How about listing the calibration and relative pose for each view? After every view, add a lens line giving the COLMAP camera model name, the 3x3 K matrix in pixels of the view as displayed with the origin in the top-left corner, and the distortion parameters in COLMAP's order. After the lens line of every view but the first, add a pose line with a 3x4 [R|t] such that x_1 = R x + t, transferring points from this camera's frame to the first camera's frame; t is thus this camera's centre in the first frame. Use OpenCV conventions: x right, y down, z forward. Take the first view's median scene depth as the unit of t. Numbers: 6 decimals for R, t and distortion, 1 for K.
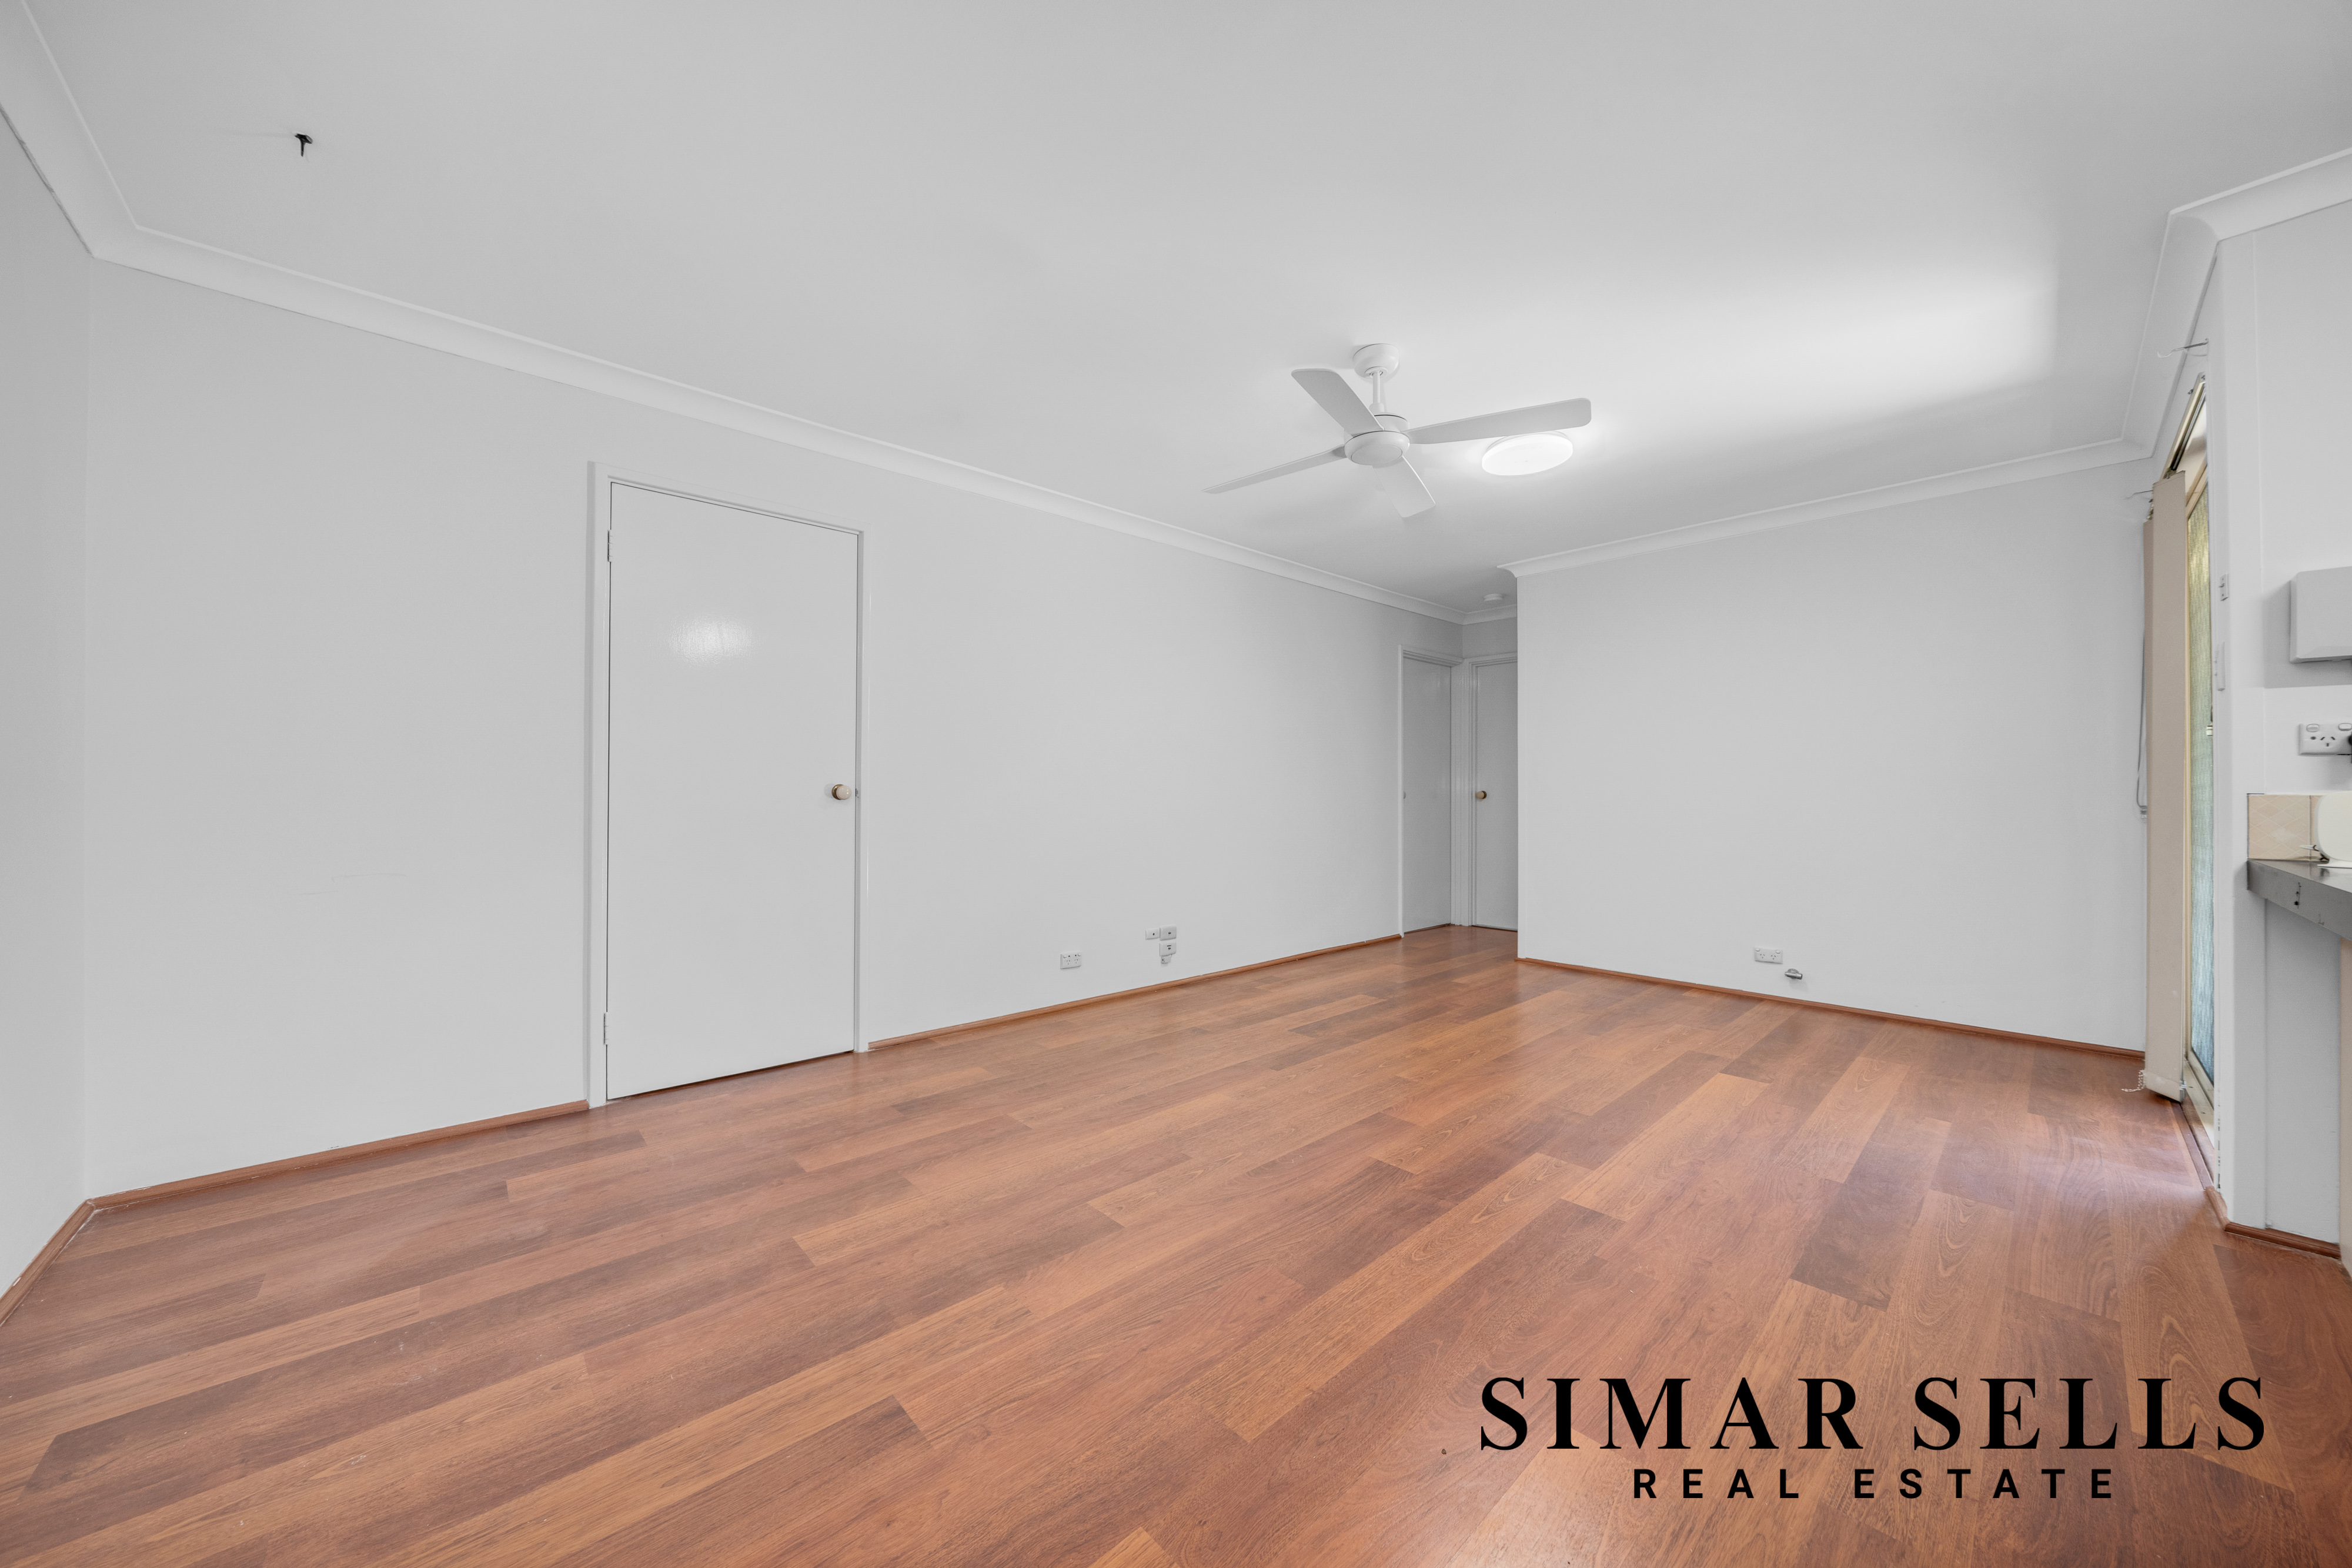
lens RADIAL K [[834.5, 0, 1179.5], [0, 834.5, 787.7], [0, 0, 1]] dist [-0.002471, -0.000459]
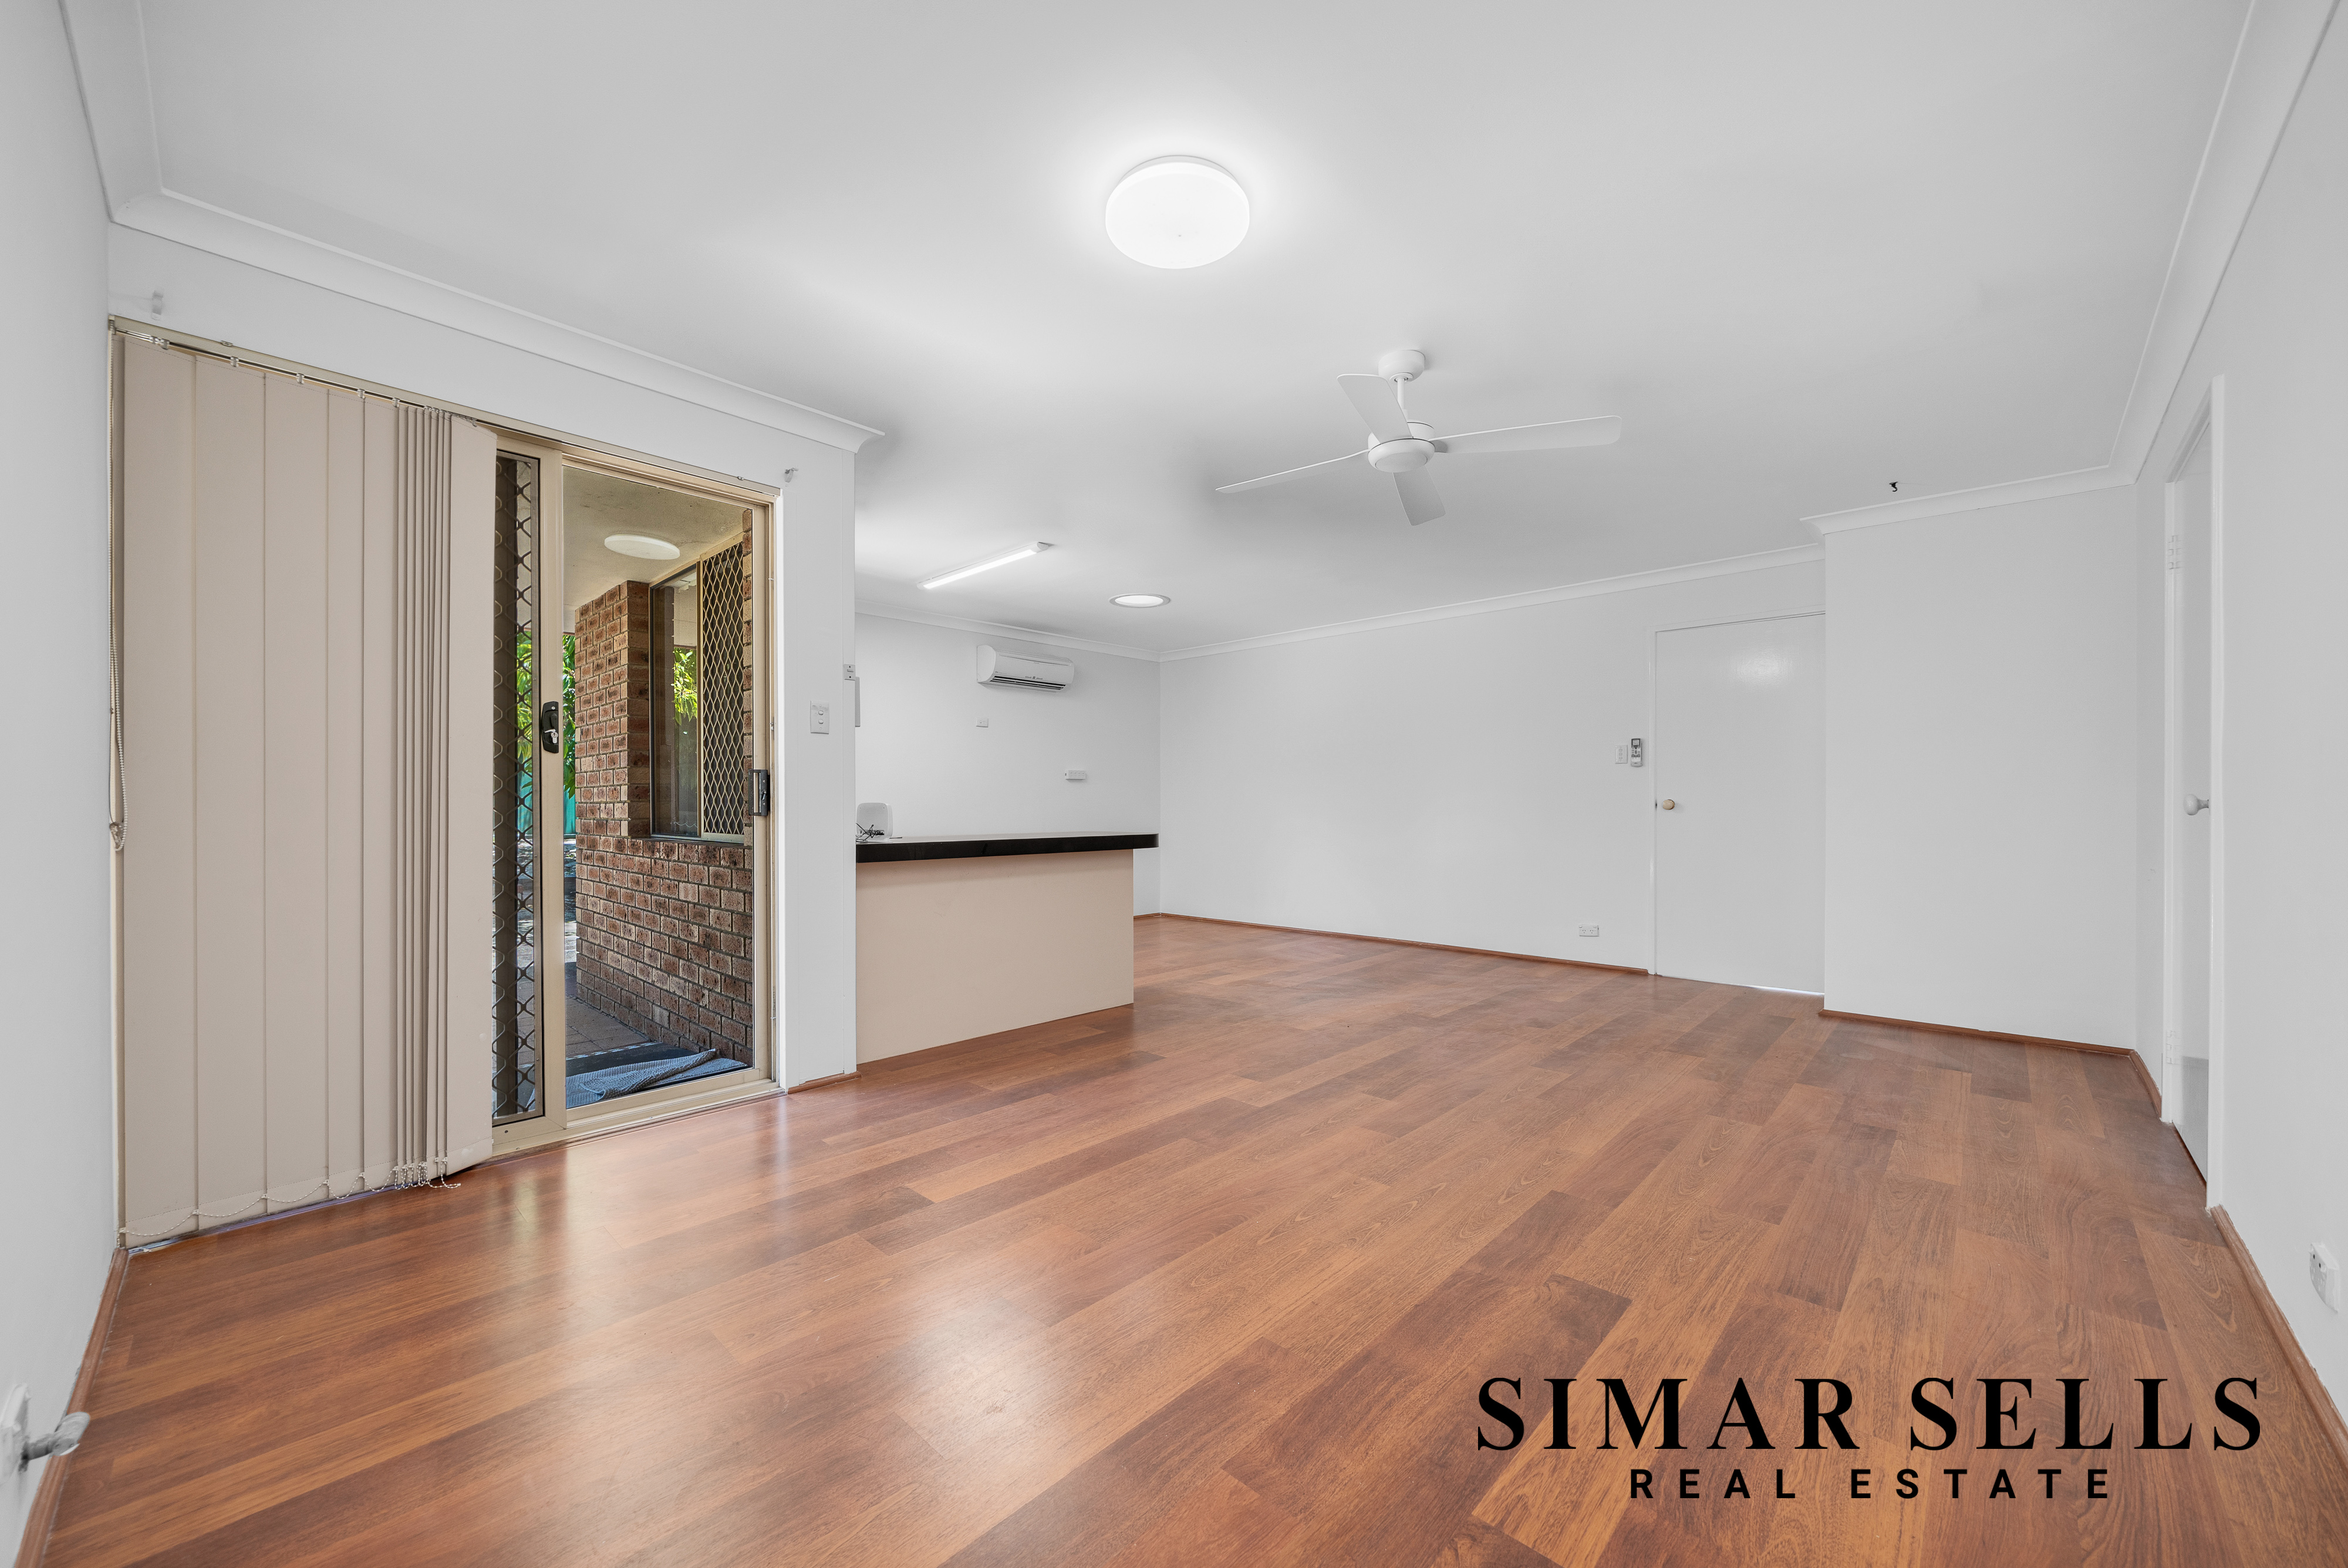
lens RADIAL K [[833.2, 0, 1167.7], [0, 833.2, 805.1], [0, 0, 1]] dist [-0.002471, -0.000459]
pose [[-0.998183, -0.005005, -0.060050, 0.569159], [-0.004447, 0.999946, -0.009421, 0.017541], [0.060094, -0.009137, -0.998151, 1.958006]]
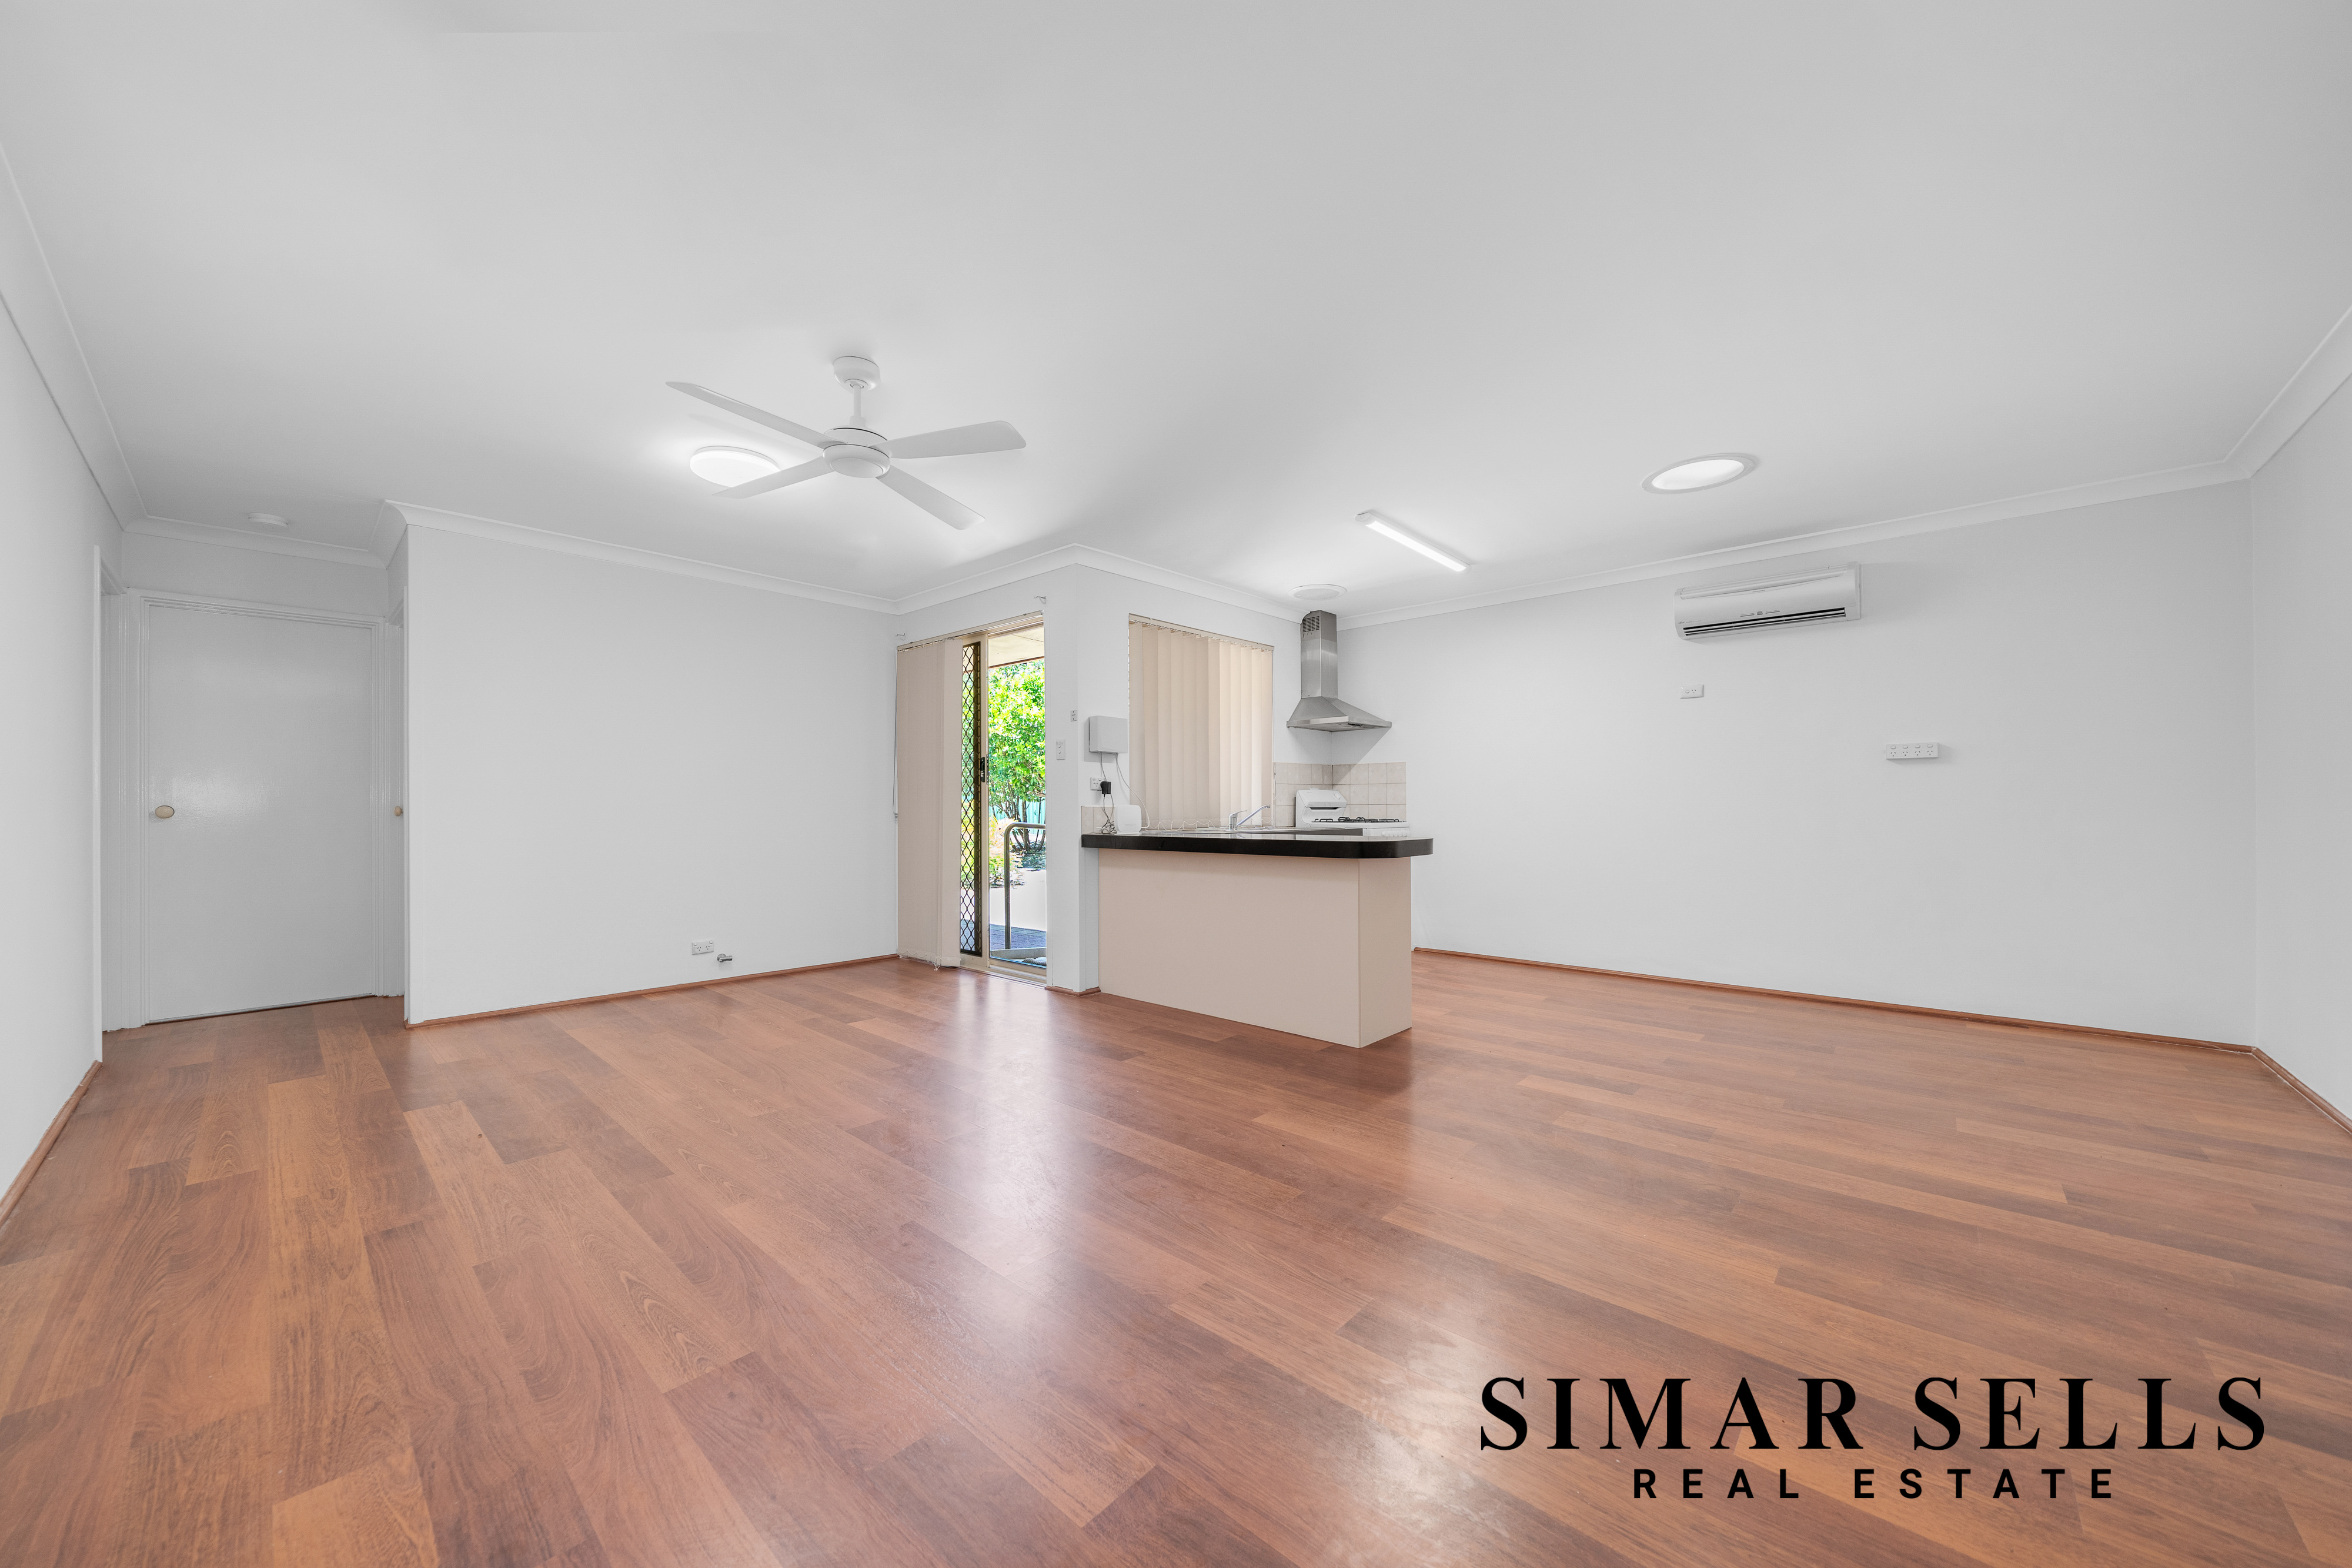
lens RADIAL K [[834.5, 0, 1175.5], [0, 834.5, 801.6], [0, 0, 1]] dist [-0.002471, -0.000459]
pose [[-0.105211, 0.003545, 0.994444, -0.788098], [-0.002796, 0.999989, -0.003860, 0.002670], [-0.994446, -0.003187, -0.105200, 0.722745]]
